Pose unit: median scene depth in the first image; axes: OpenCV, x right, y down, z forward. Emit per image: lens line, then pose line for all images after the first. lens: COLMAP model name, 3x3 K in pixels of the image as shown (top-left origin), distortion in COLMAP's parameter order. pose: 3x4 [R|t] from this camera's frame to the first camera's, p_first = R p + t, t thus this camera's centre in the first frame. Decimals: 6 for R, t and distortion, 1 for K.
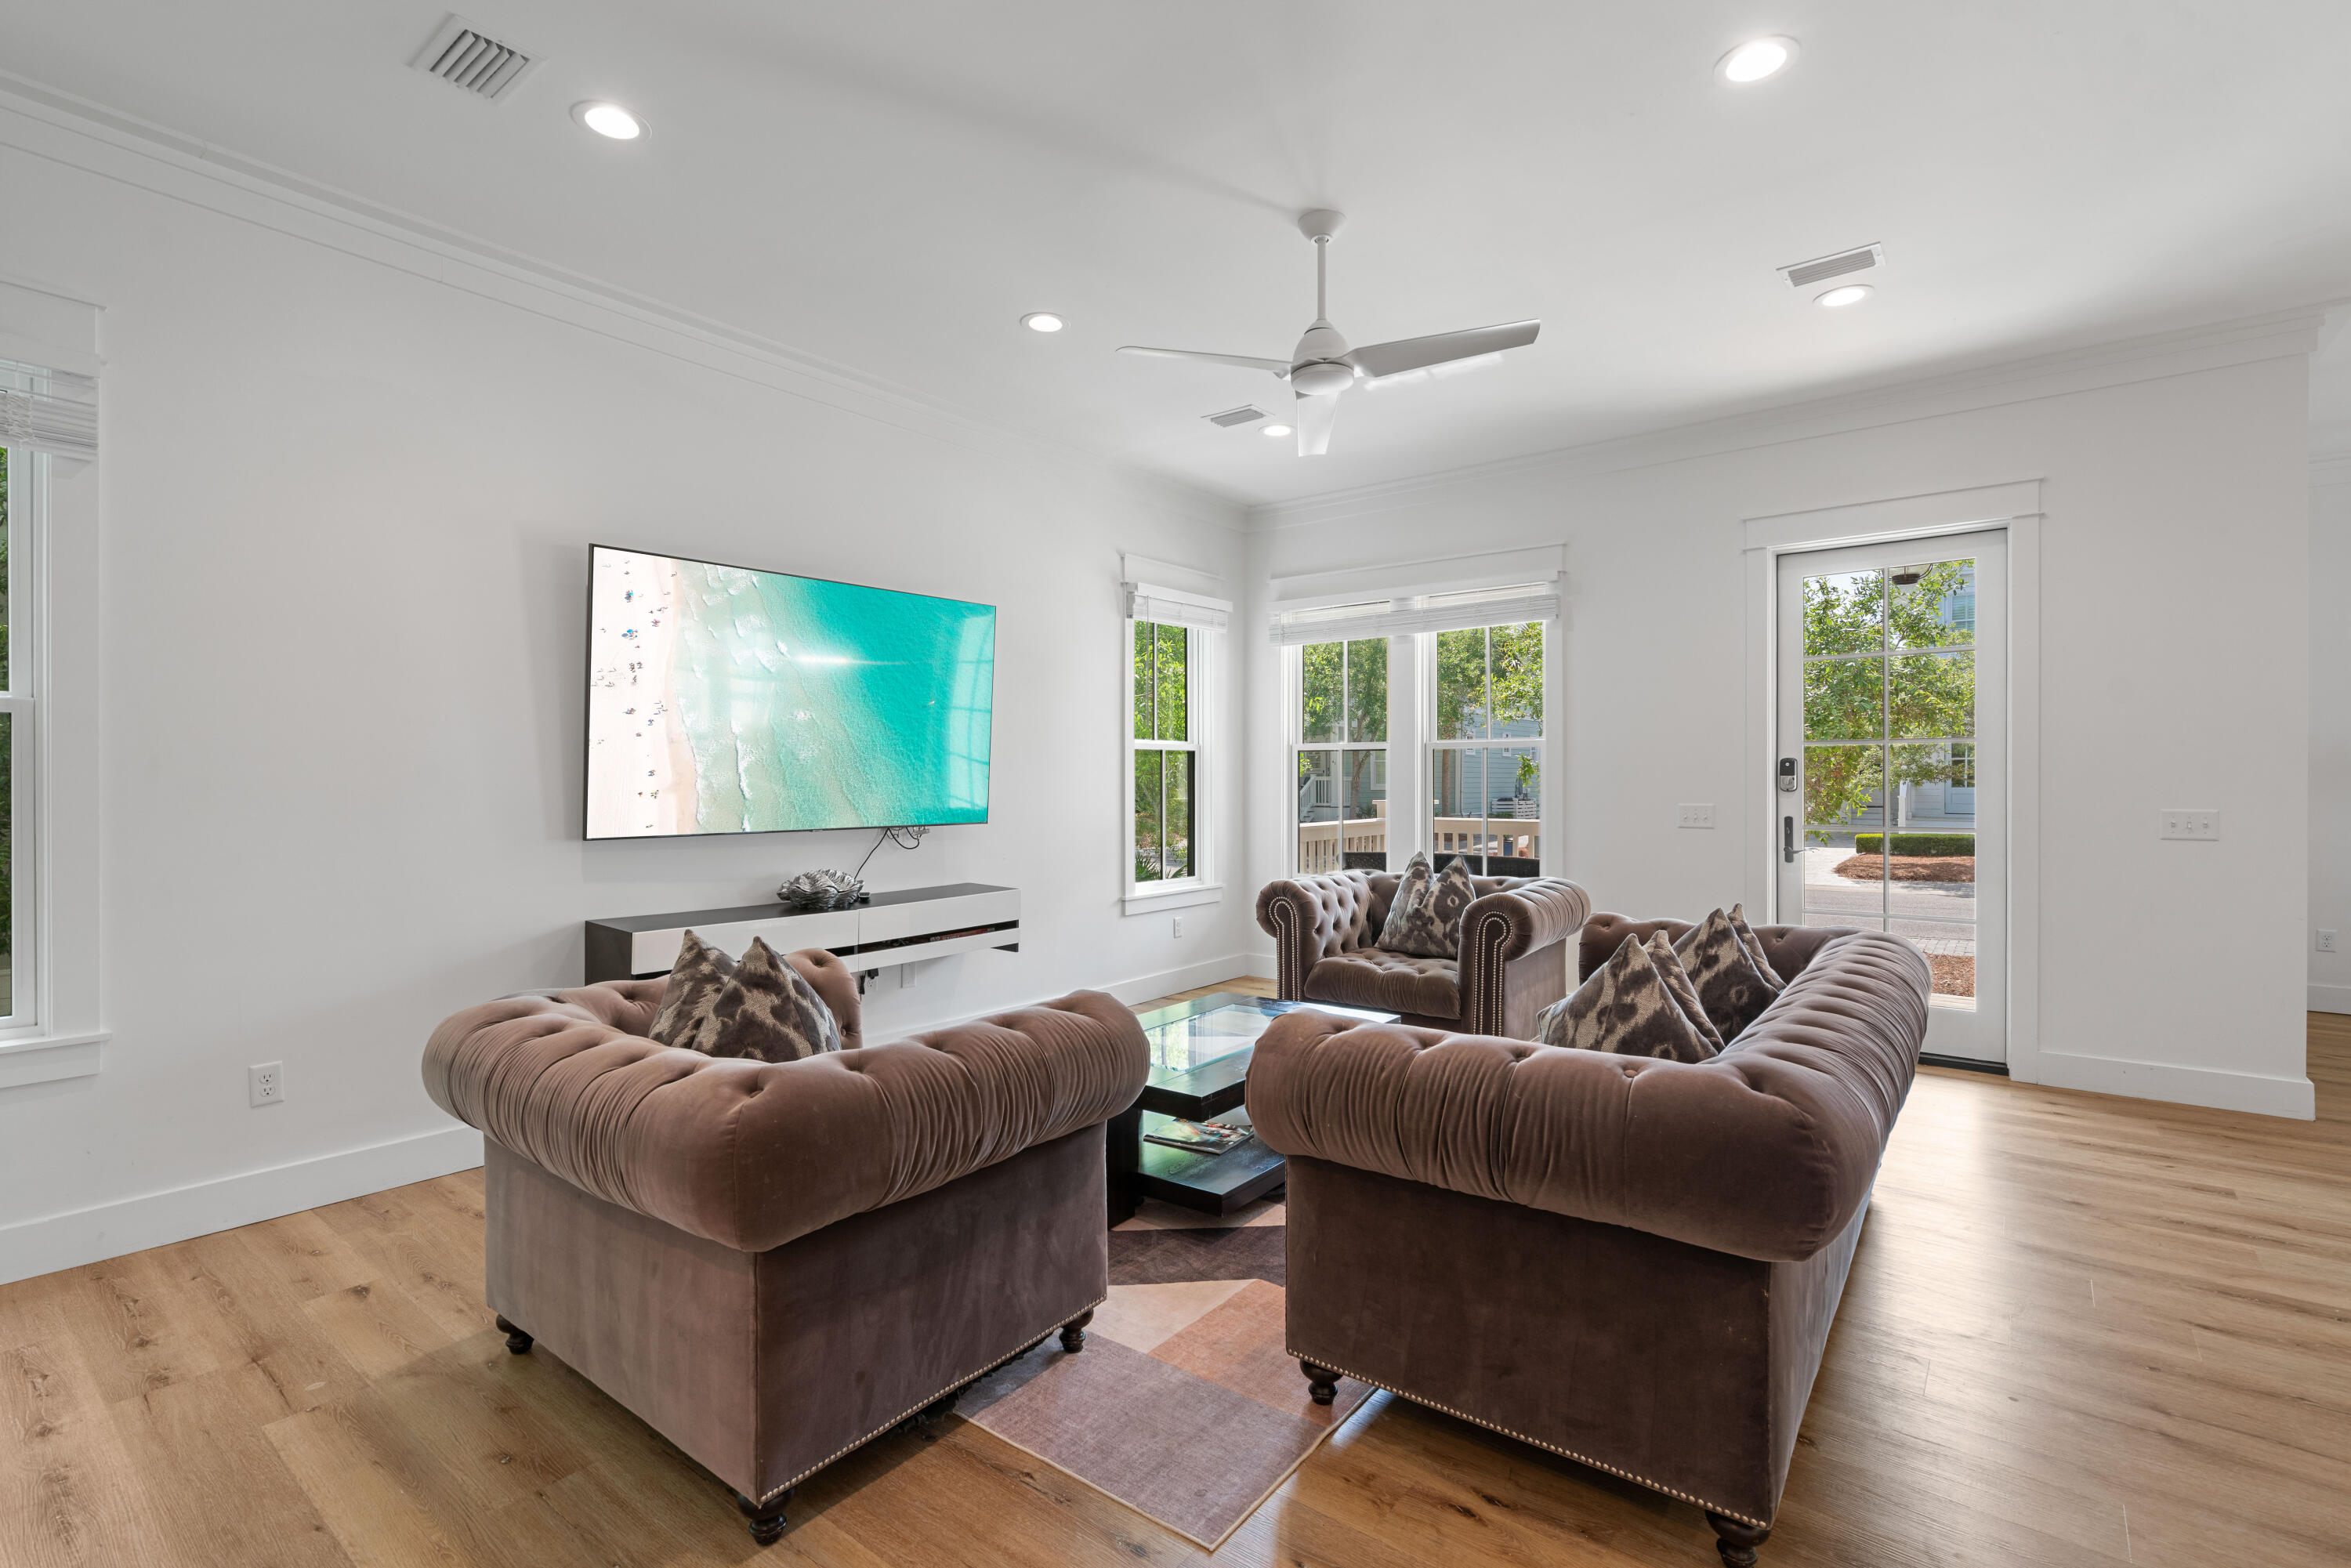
lens RADIAL K [[1084.8, 0, 1172.6], [0, 1084.8, 790.8], [0, 0, 1]] dist [-0.013590, 0.004780]
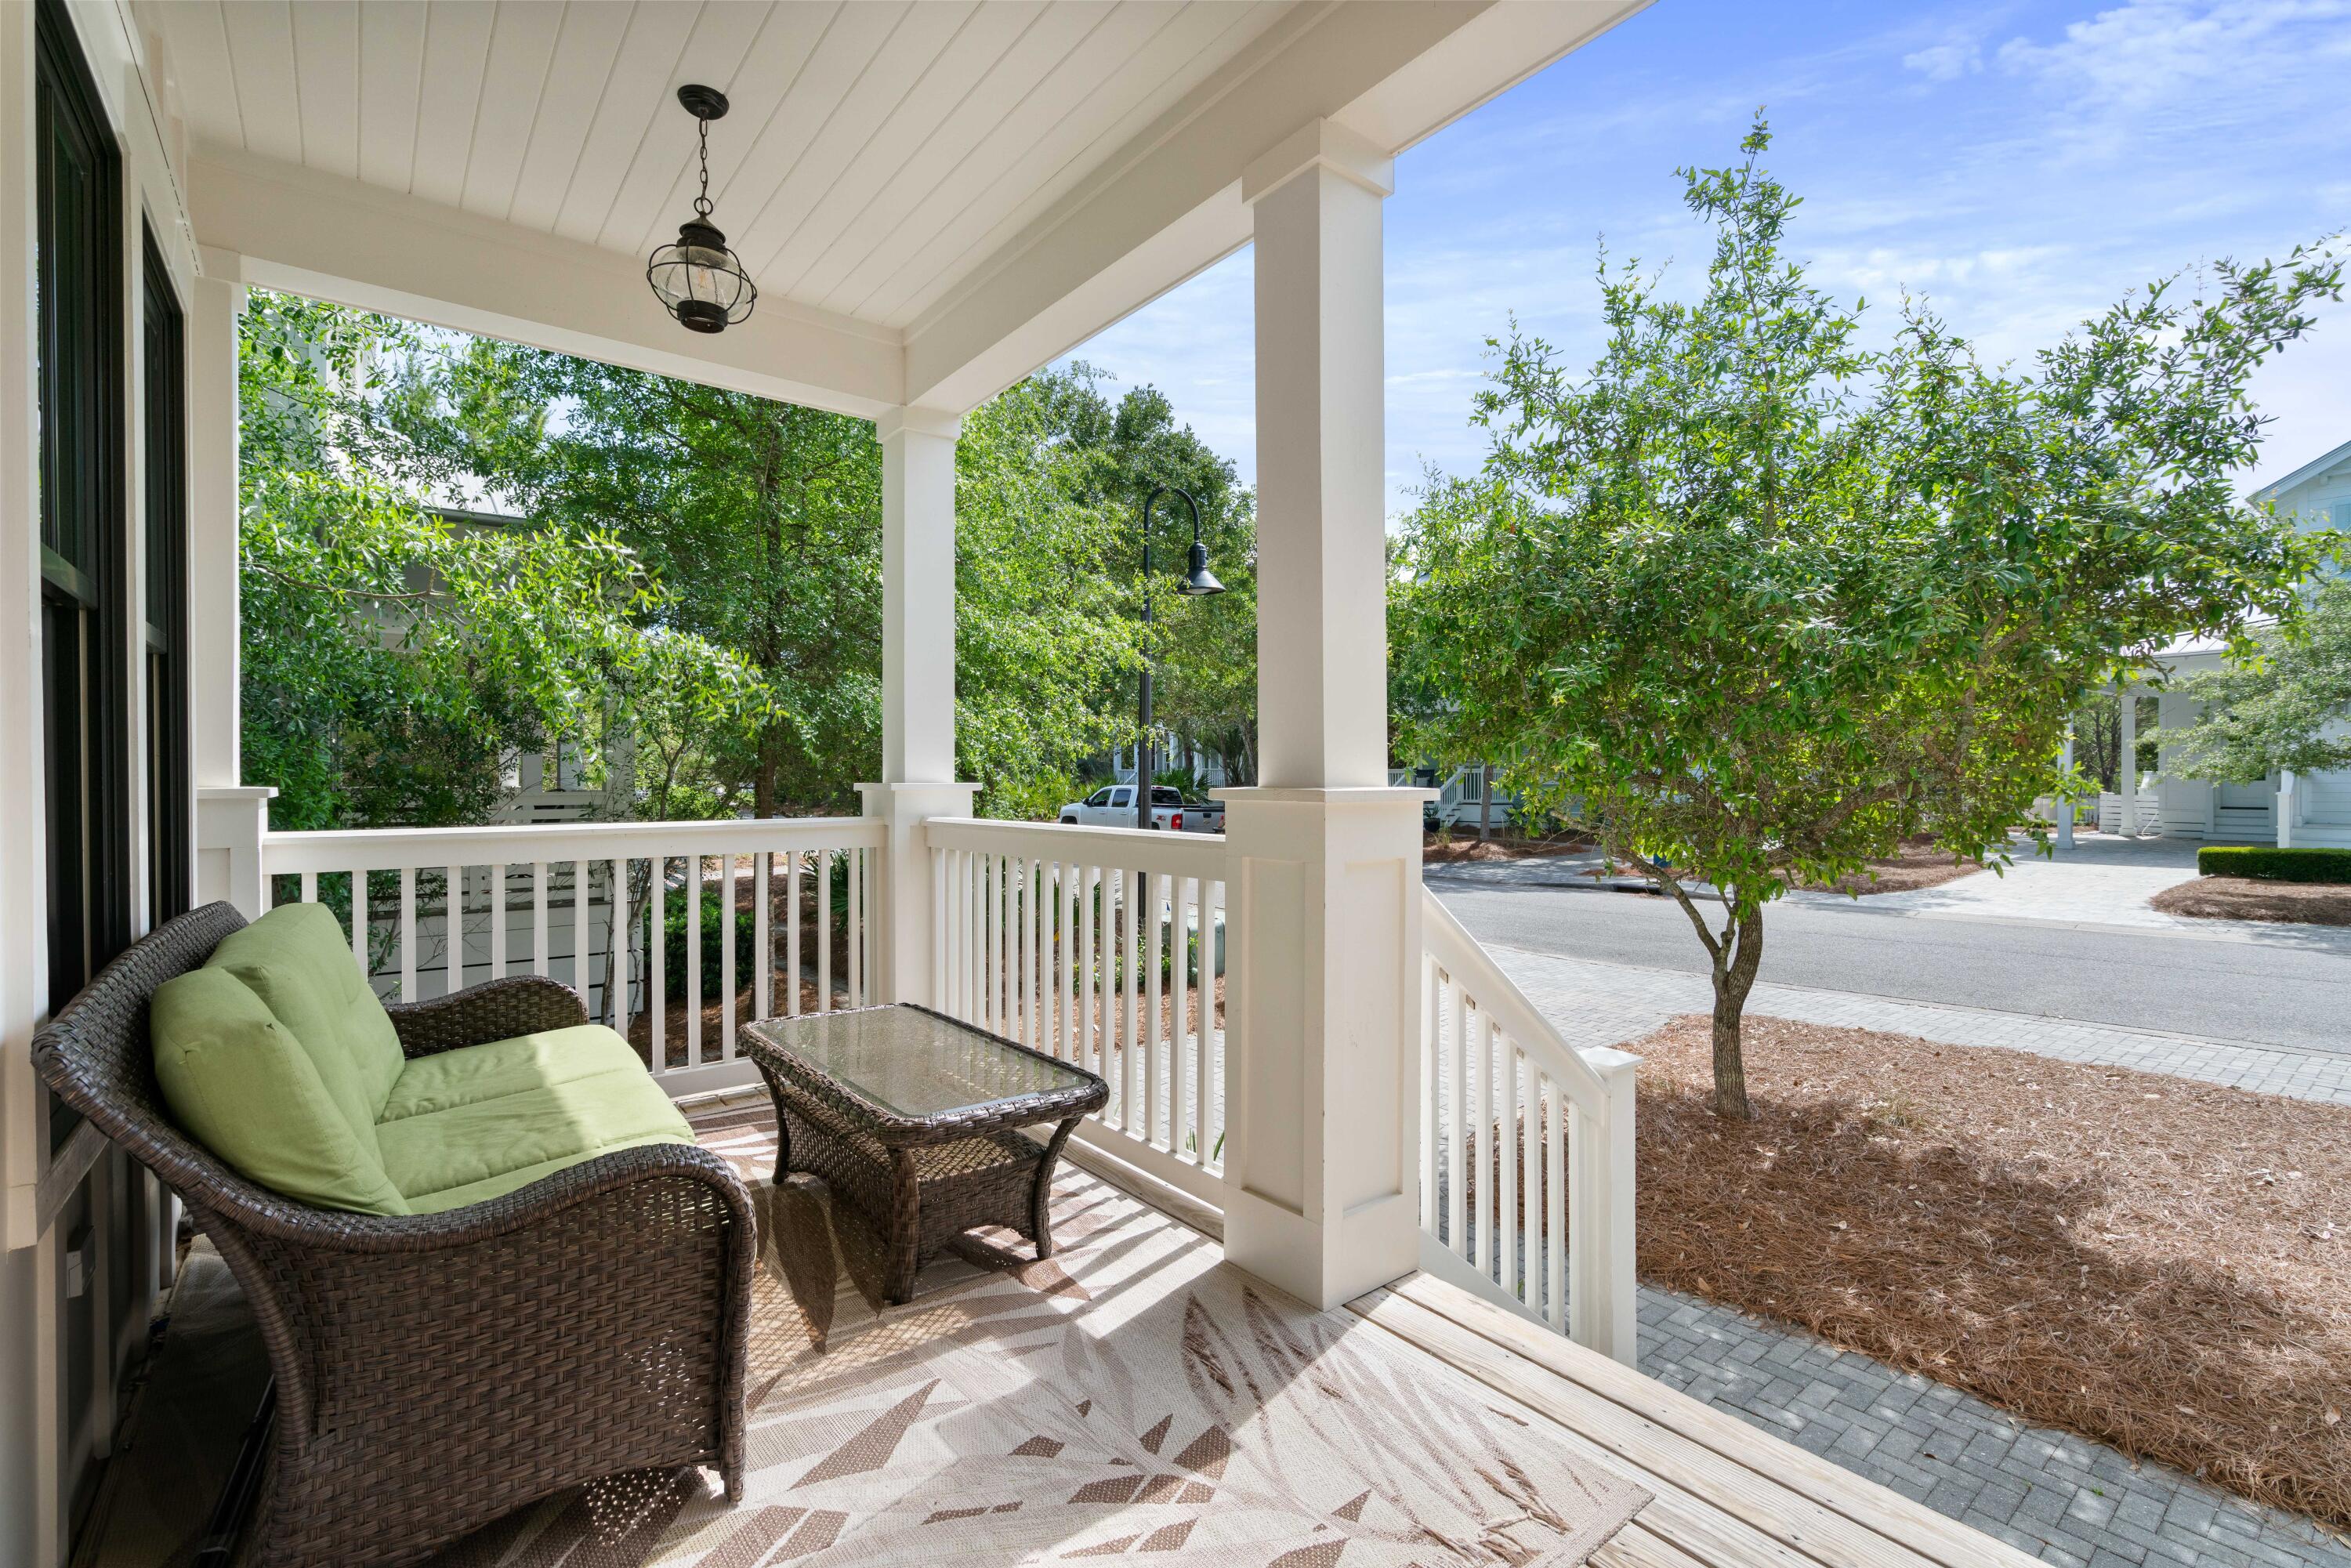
lens RADIAL K [[1084.8, 0, 1174.7], [0, 1084.8, 782.7], [0, 0, 1]] dist [-0.013590, 0.004780]
pose [[0.971870, -0.000580, -0.235517, 0.185134], [-0.000765, 0.999984, -0.005620, 0.004830], [0.235517, 0.005643, 0.971854, 0.217053]]
